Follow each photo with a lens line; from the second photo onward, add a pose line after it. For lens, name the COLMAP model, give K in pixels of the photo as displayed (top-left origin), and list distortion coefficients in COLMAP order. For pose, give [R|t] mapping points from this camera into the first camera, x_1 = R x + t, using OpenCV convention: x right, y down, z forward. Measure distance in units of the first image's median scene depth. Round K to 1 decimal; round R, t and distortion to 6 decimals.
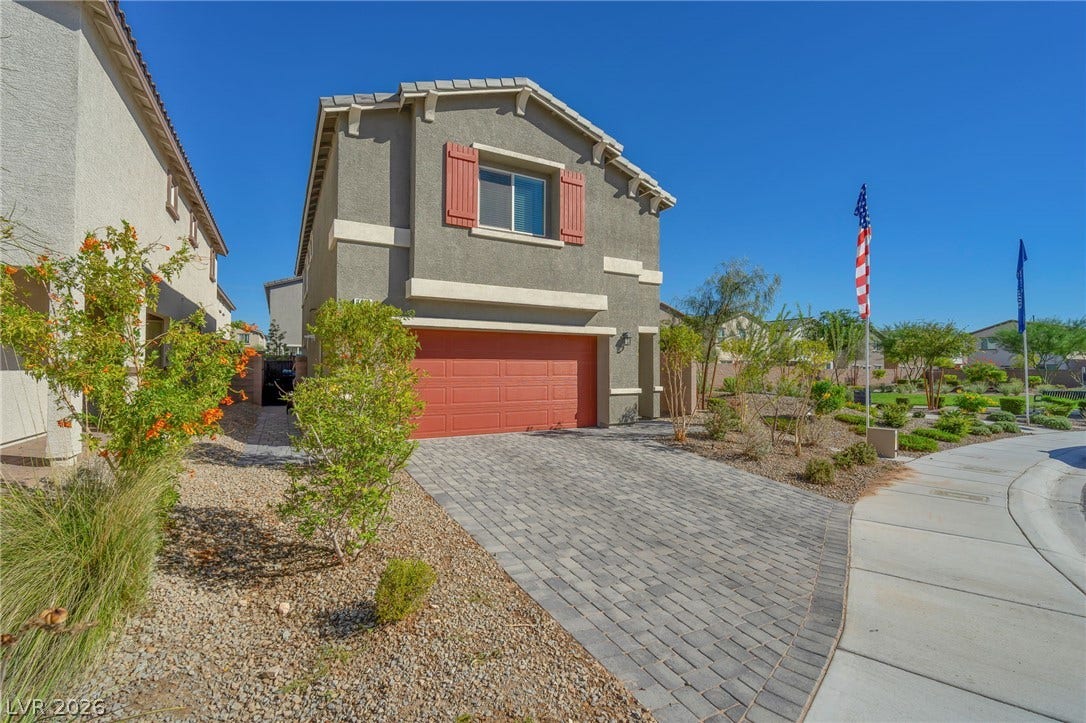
lens RADIAL K [[472.5, 0, 543.0], [0, 472.5, 361.5], [0, 0, 1]] dist [-0.000915, 0.000002]
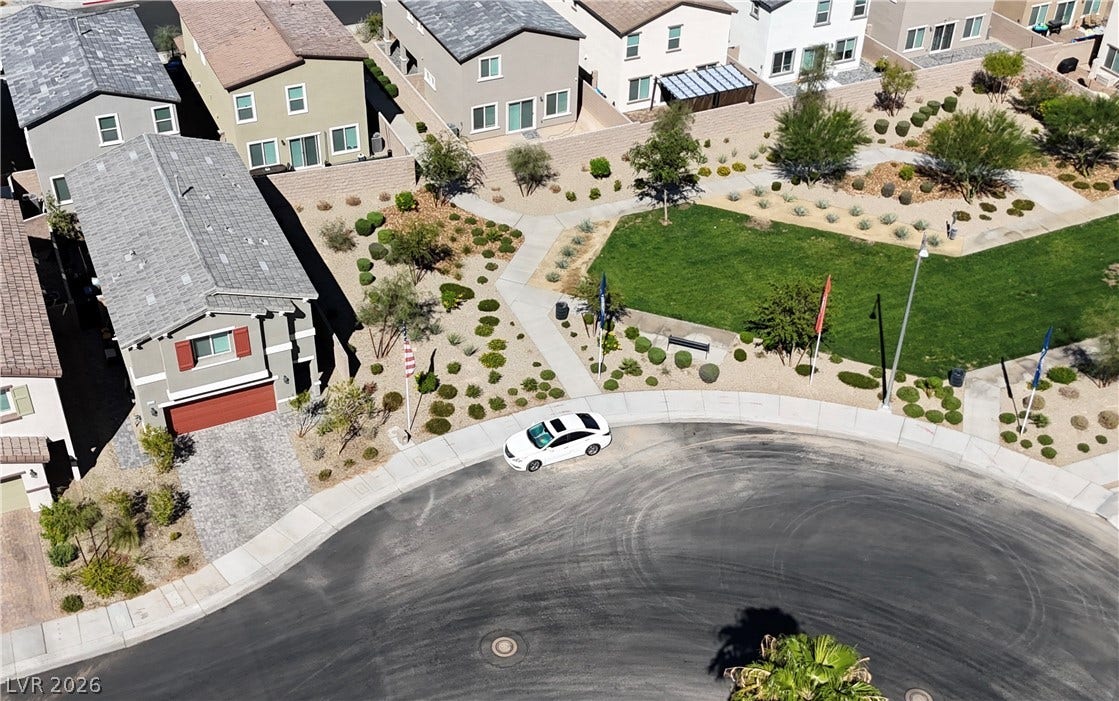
lens RADIAL K [[1259.9, 0, 508.8], [0, 1259.9, 351.4], [0, 0, 1]] dist [0.172231, -0.531319]
pose [[0.995023, 0.057406, -0.081443, 1.855087], [0.003709, 0.795452, 0.606005, -4.042907], [0.099572, -0.603291, 0.791281, -3.625510]]
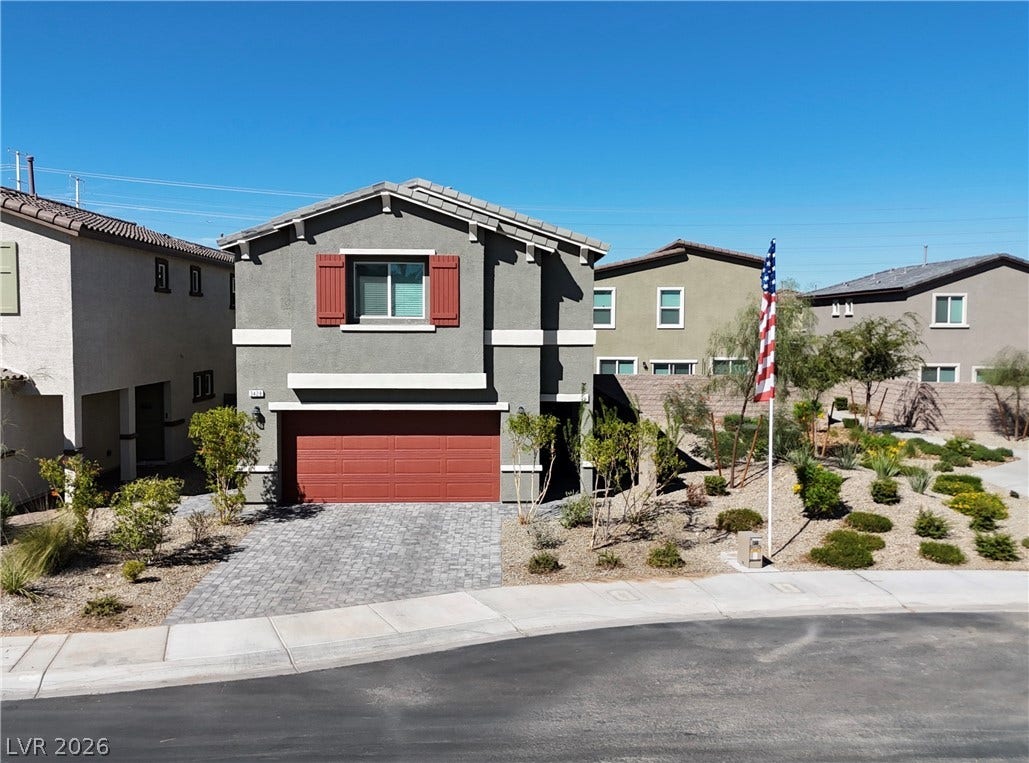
lens RADIAL K [[1000.0, 0, 514.5], [0, 1000.0, 381.5], [0, 0, 1]] dist [0.113509, -0.202727]
pose [[0.881277, 0.025923, -0.471888, 1.378282], [0.008230, 0.997501, 0.070168, -0.314522], [0.472528, -0.065721, 0.878862, -0.954214]]
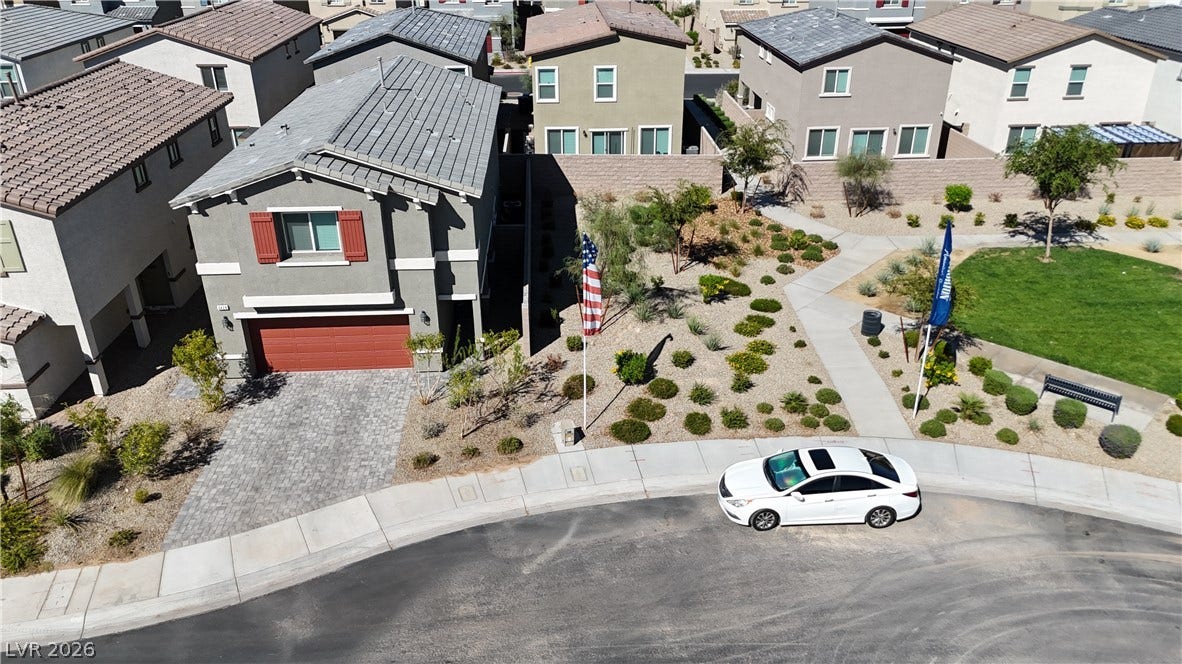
lens RADIAL K [[870.1, 0, 597.4], [0, 870.1, 335.1], [0, 0, 1]] dist [0.071482, -0.074525]
pose [[0.901246, 0.187153, -0.390805, 1.935436], [0.014052, 0.888815, 0.458052, -1.360735], [0.433079, -0.418309, 0.798411, -0.912757]]
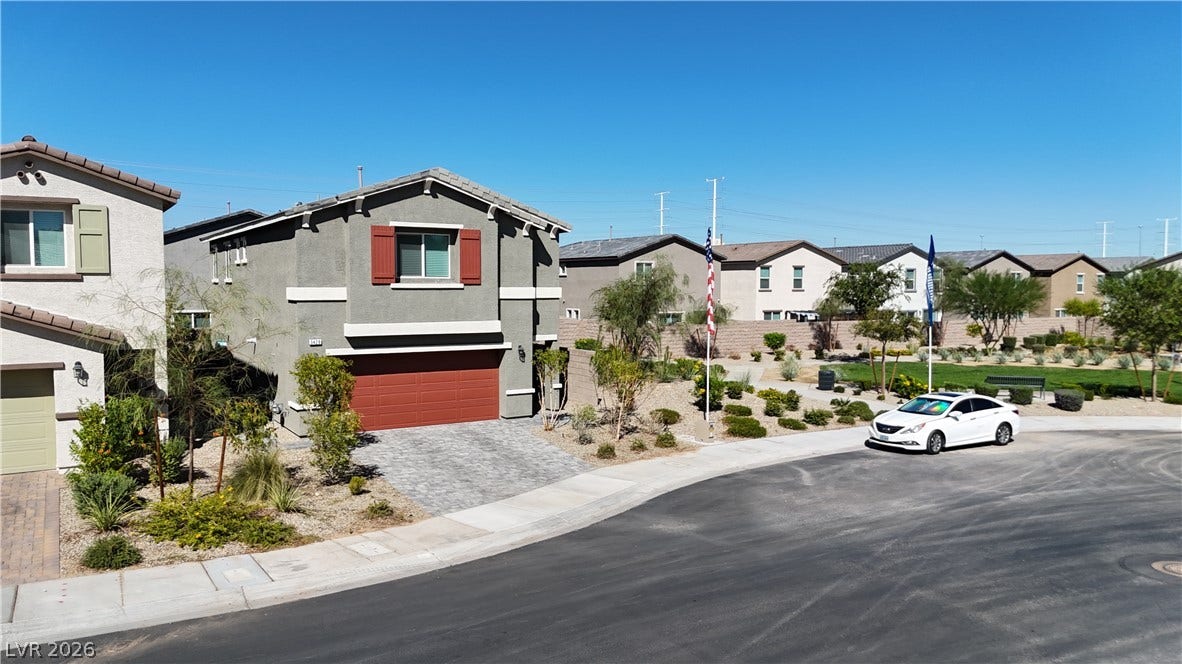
lens RADIAL K [[870.1, 0, 597.4], [0, 870.1, 335.1], [0, 0, 1]] dist [0.071482, -0.074525]
pose [[0.999507, -0.003123, 0.031228, 0.382240], [0.000709, 0.997028, 0.077036, -0.331013], [-0.031376, -0.076976, 0.996539, -1.627254]]
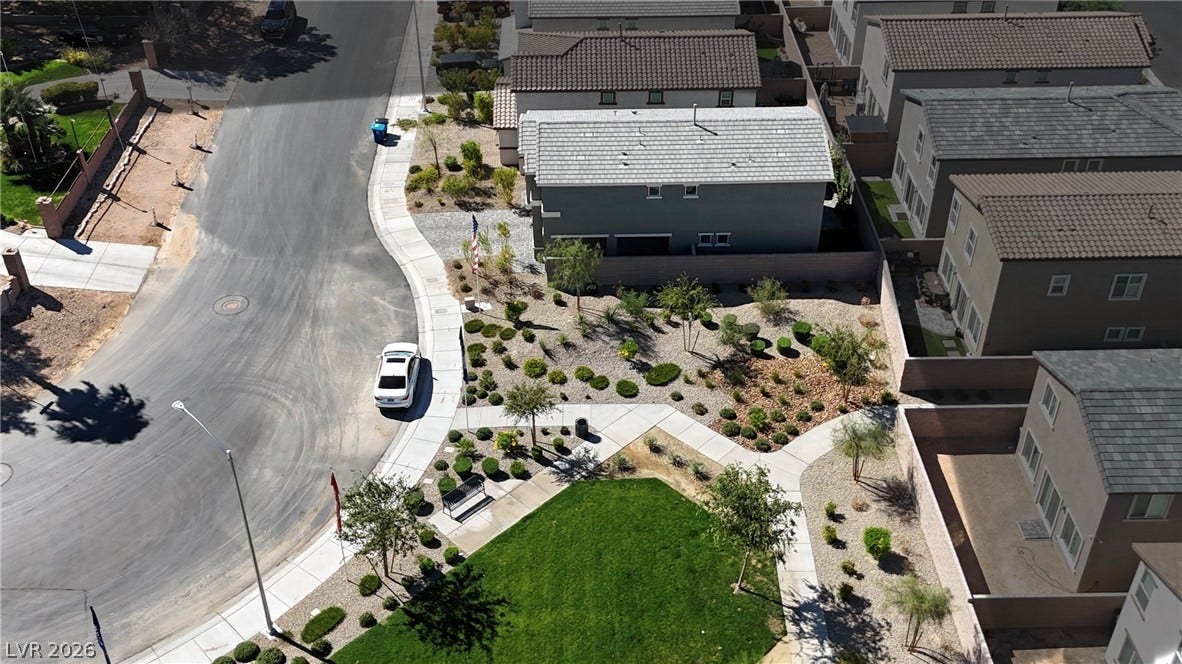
lens RADIAL K [[1203.9, 0, 591.0], [0, 1203.9, 332.0], [0, 0, 1]] dist [0.104005, -0.002959]
pose [[-0.466977, 0.520420, -0.714909, 5.778336], [0.014337, 0.812824, 0.582332, -3.899284], [0.884153, 0.261686, -0.387032, 4.654507]]
